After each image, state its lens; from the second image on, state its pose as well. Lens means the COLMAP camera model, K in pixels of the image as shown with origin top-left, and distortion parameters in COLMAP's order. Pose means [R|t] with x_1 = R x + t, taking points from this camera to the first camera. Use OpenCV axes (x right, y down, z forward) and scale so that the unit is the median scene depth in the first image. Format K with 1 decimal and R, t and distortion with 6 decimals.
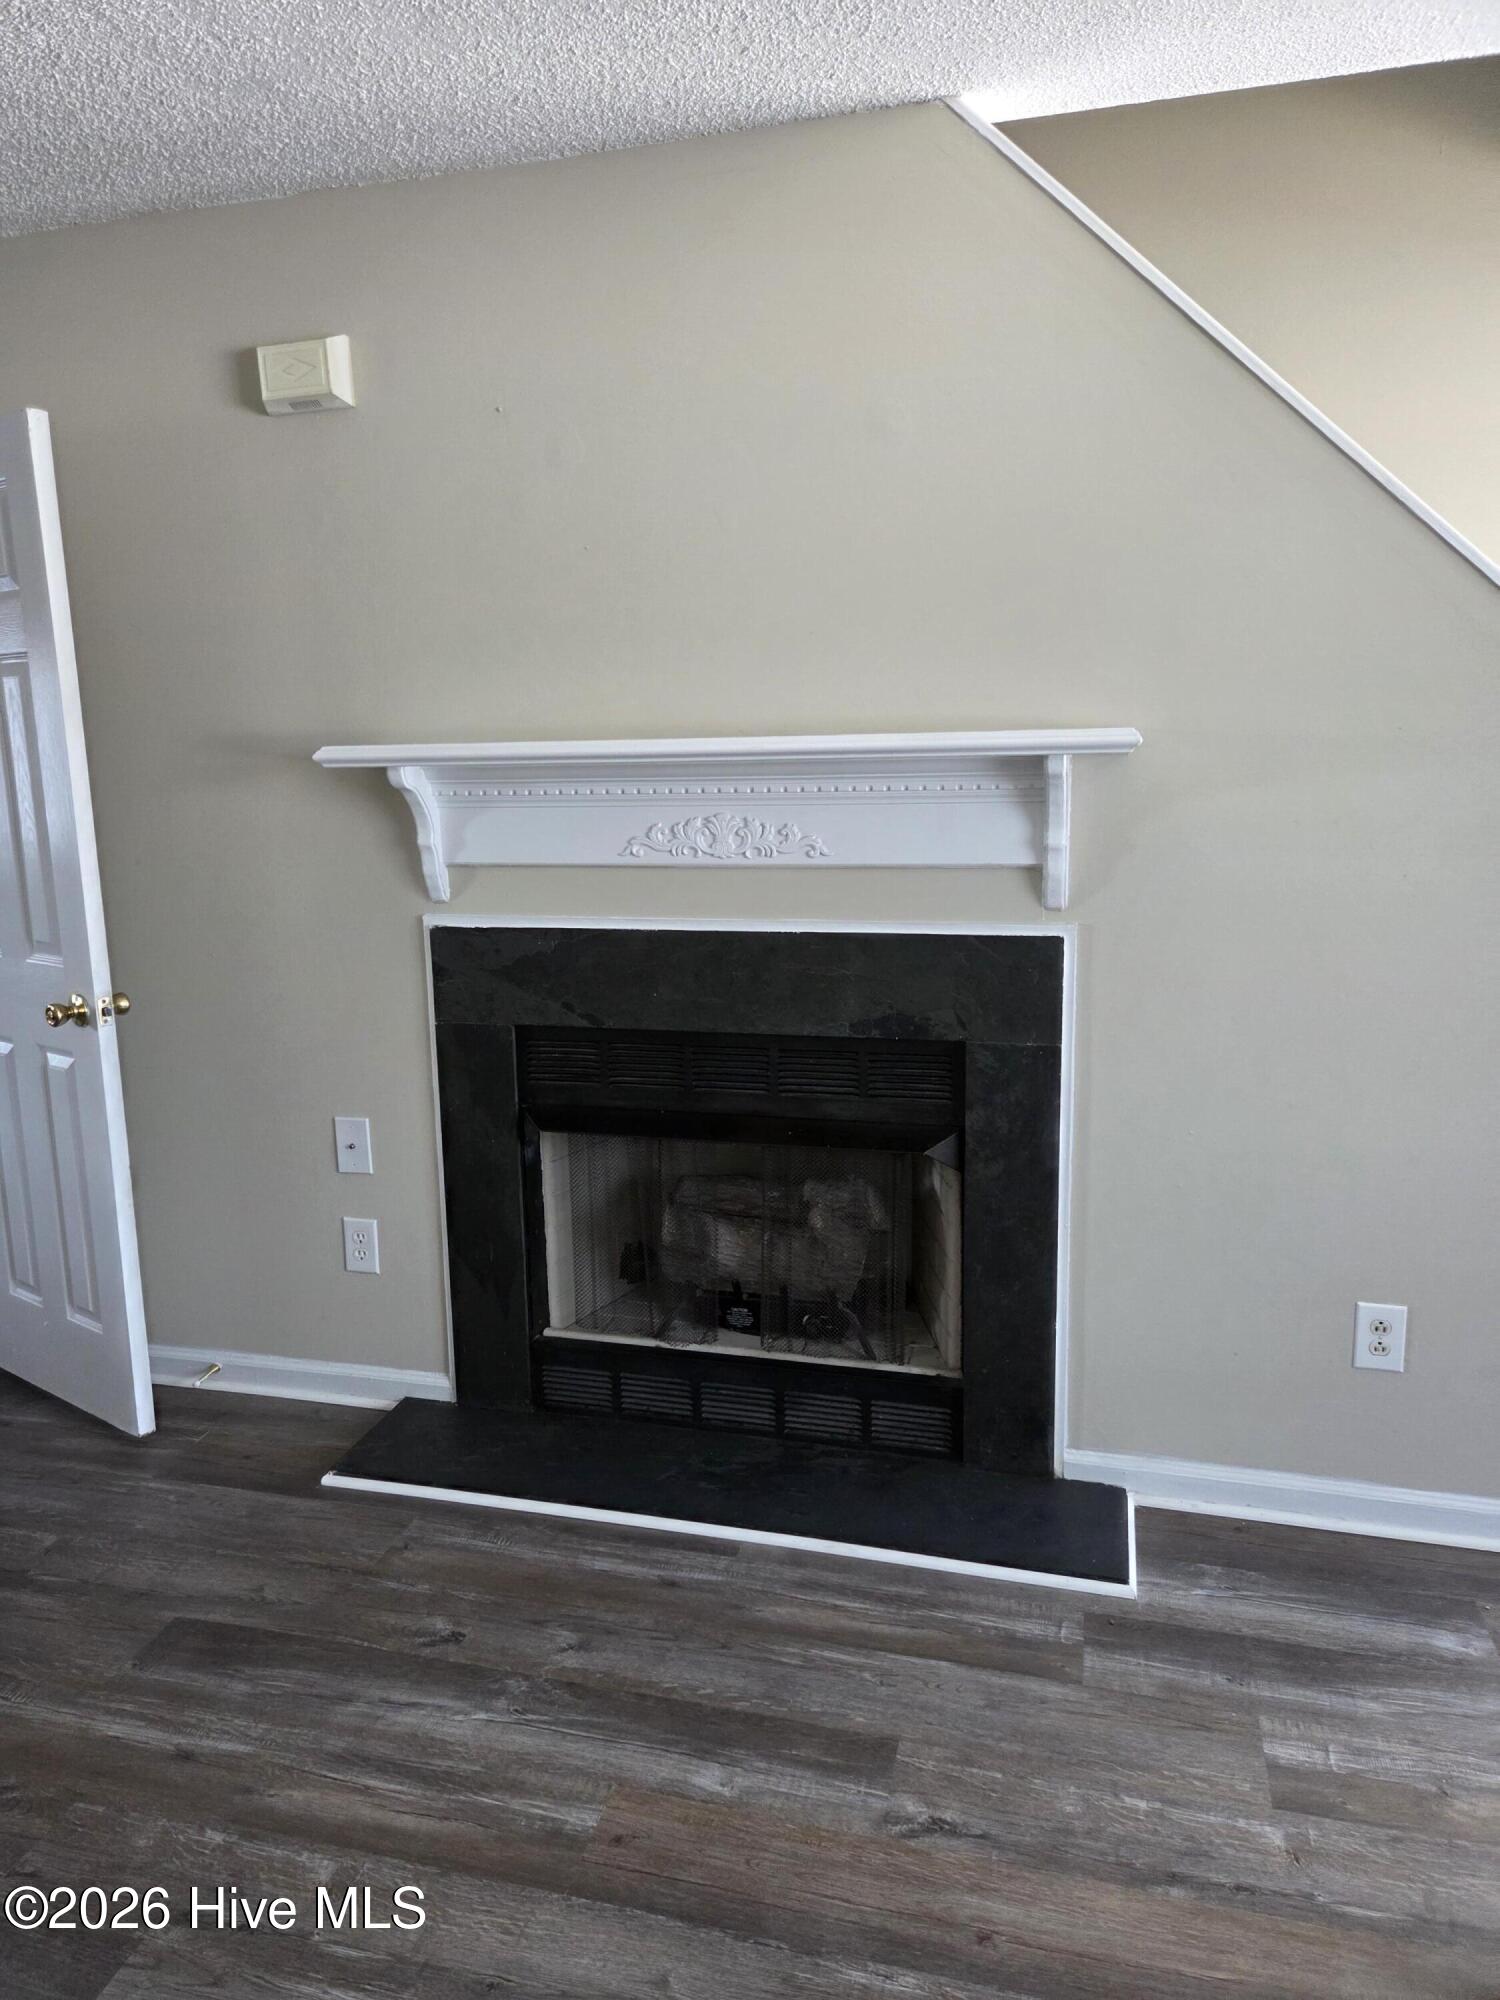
lens RADIAL K [[1327.5, 0, 749.8], [0, 1327.5, 1000.8], [0, 0, 1]] dist [0.061643, -0.054764]
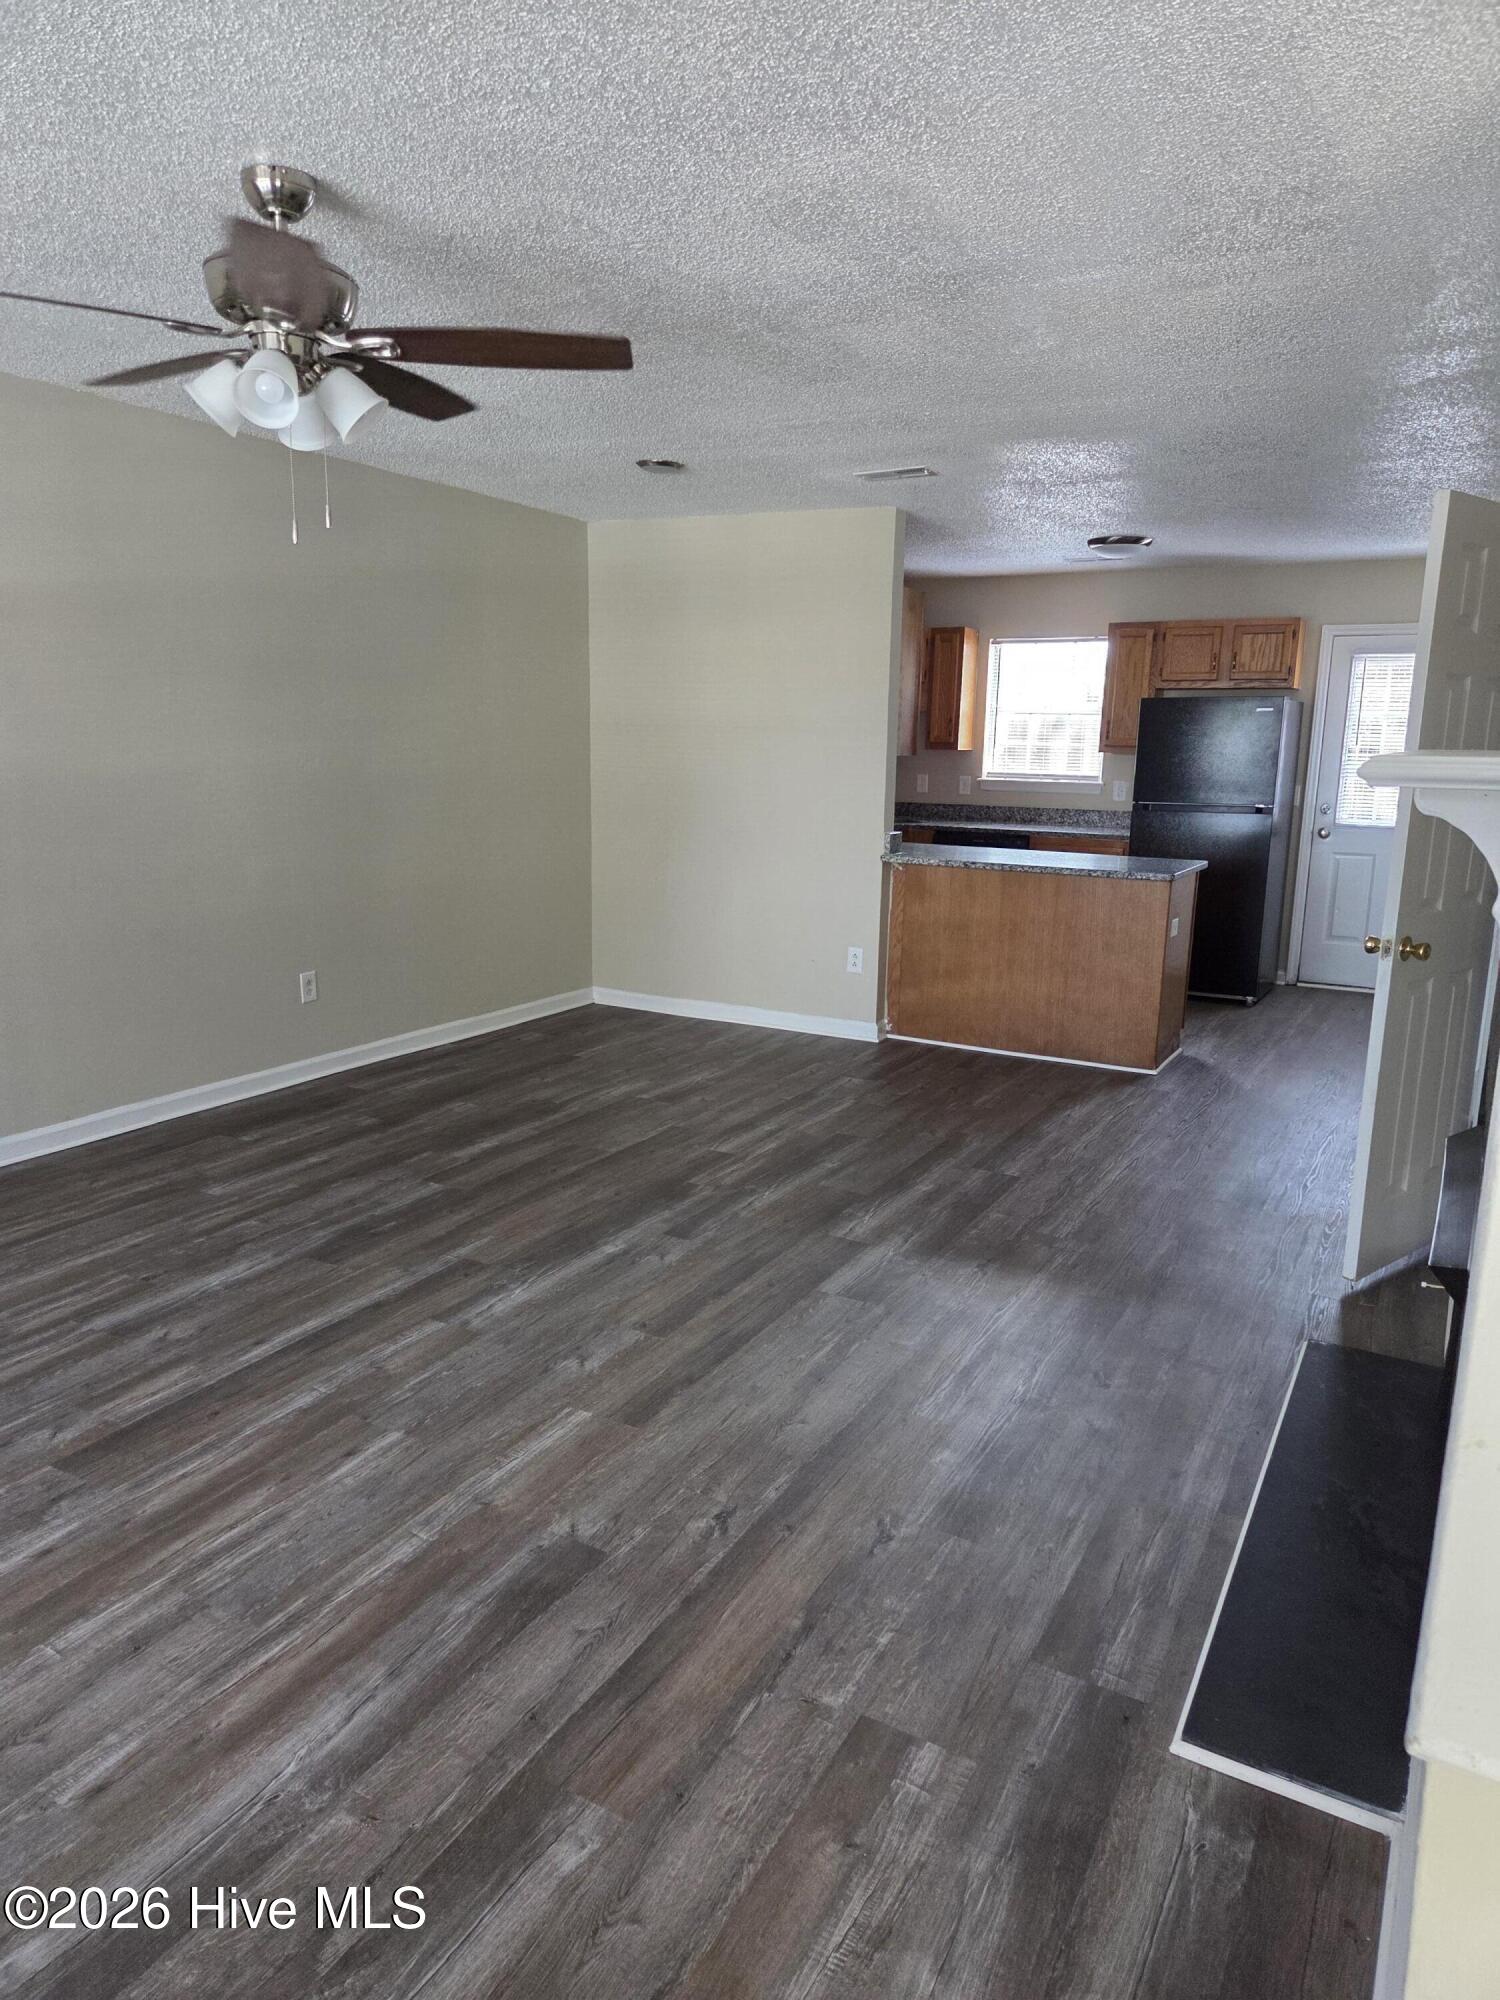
lens RADIAL K [[1327.5, 0, 744.3], [0, 1327.5, 1001.7], [0, 0, 1]] dist [0.061643, -0.054764]
pose [[-0.243379, 0.207016, -0.947582, 1.302184], [-0.190648, 0.947689, 0.256006, -0.229049], [0.951010, 0.242961, -0.191180, 0.937897]]
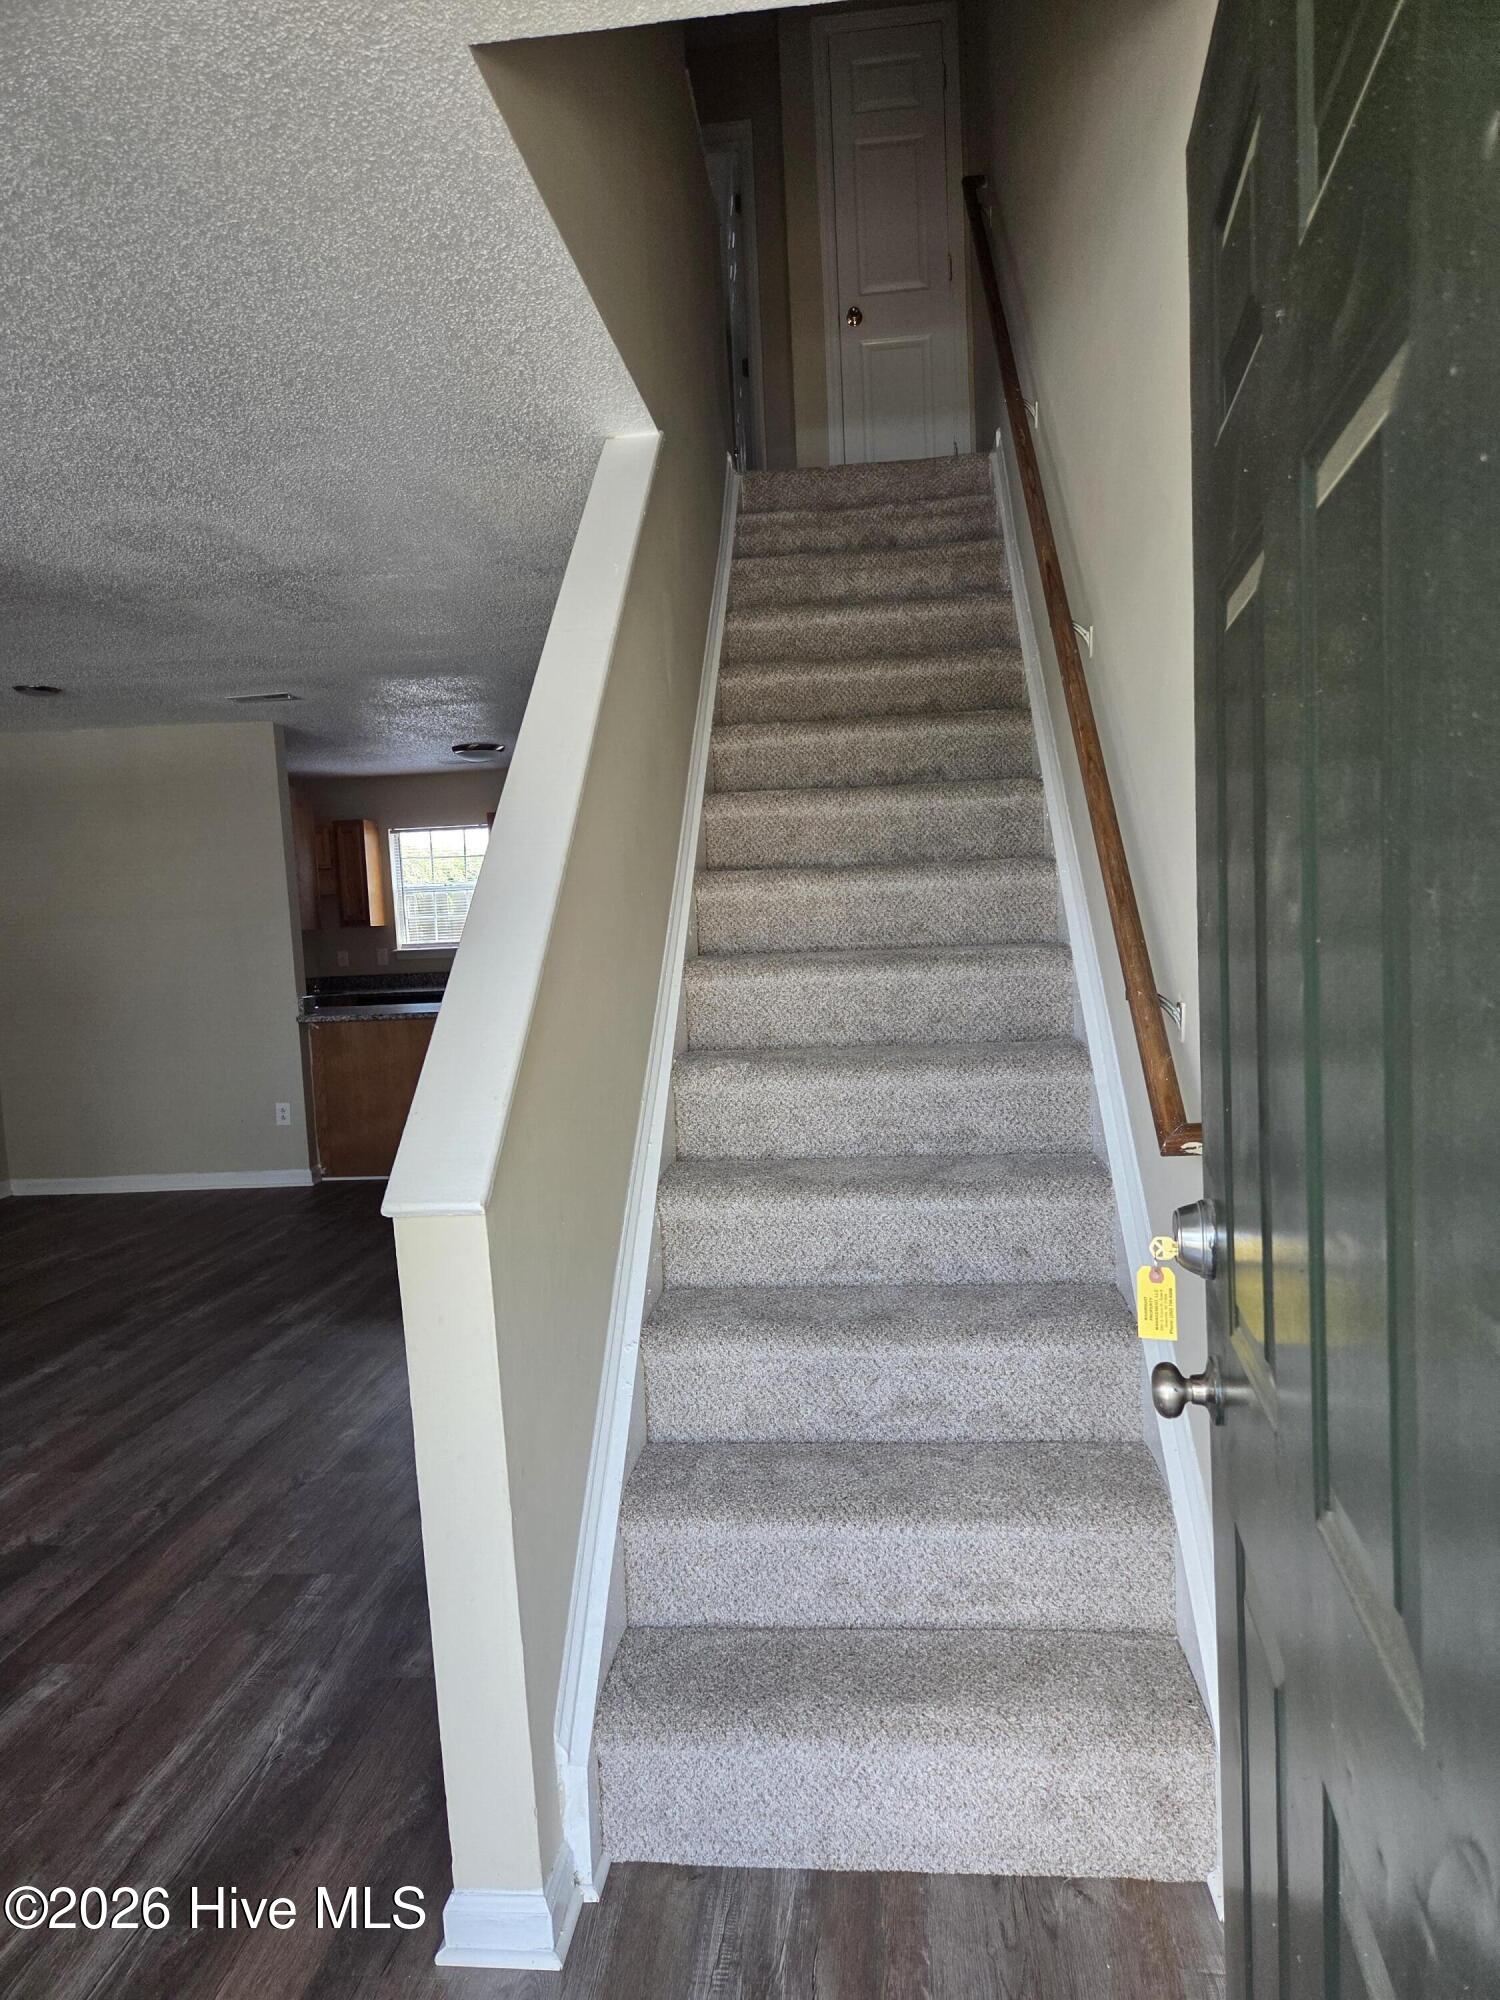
lens RADIAL K [[1327.5, 0, 766.9], [0, 1327.5, 1003.4], [0, 0, 1]] dist [0.061643, -0.054764]
pose [[0.170116, 0.081479, -0.982050, 1.906094], [-0.132879, 0.989371, 0.059068, -0.226746], [0.976424, 0.120446, 0.179135, 1.153306]]
